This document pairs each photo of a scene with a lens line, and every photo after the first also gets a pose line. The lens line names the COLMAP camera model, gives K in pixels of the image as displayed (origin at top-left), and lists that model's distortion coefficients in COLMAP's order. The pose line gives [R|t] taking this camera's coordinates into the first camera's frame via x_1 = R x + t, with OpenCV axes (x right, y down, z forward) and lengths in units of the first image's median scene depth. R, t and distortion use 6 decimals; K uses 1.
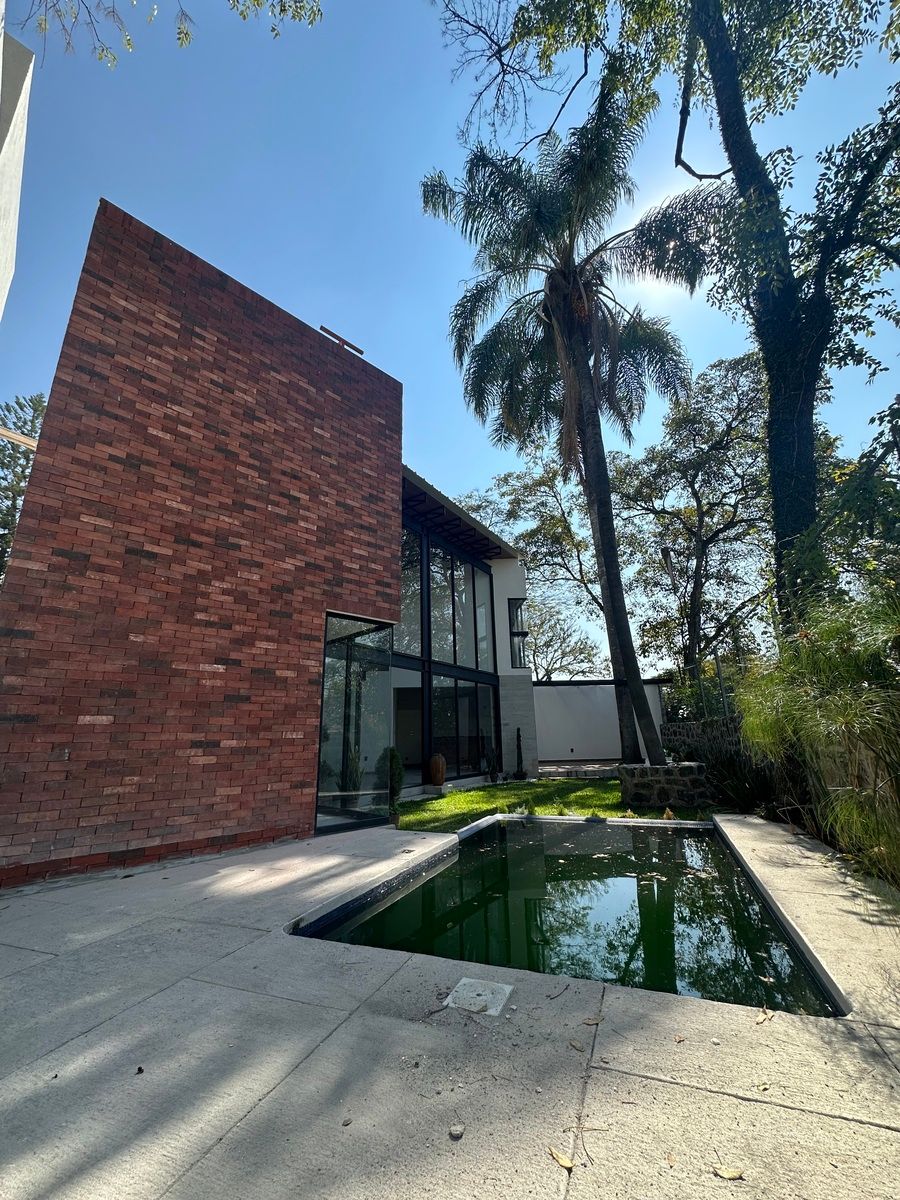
lens RADIAL K [[473.7, 0, 449.1], [0, 473.7, 599.2], [0, 0, 1]] dist [-0.006792, 0.001326]
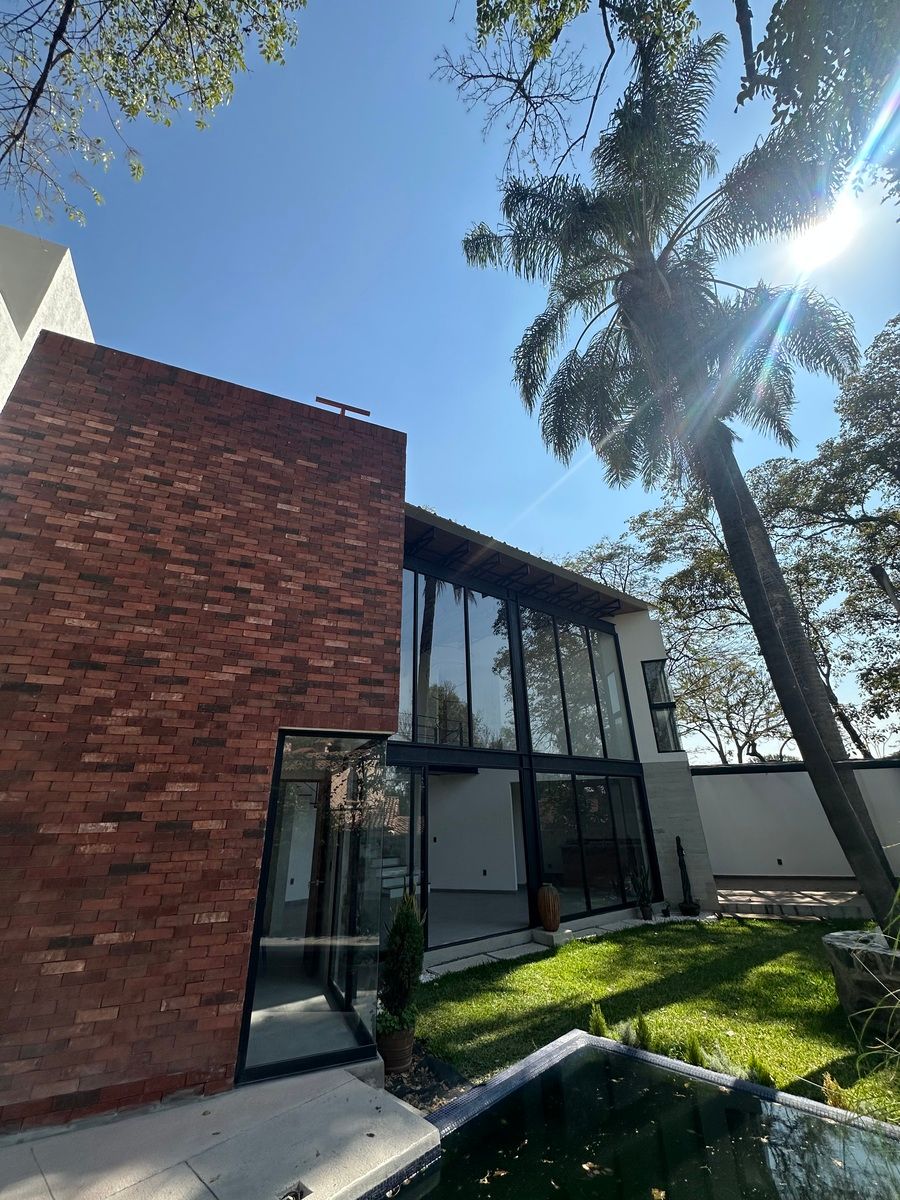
lens RADIAL K [[473.7, 0, 449.7], [0, 473.7, 601.3], [0, 0, 1]] dist [-0.006792, 0.001326]
pose [[0.932310, -0.144938, -0.331347, 0.252297], [0.098976, 0.983459, -0.151698, -0.032385], [0.347853, 0.108634, 0.931234, 0.332381]]
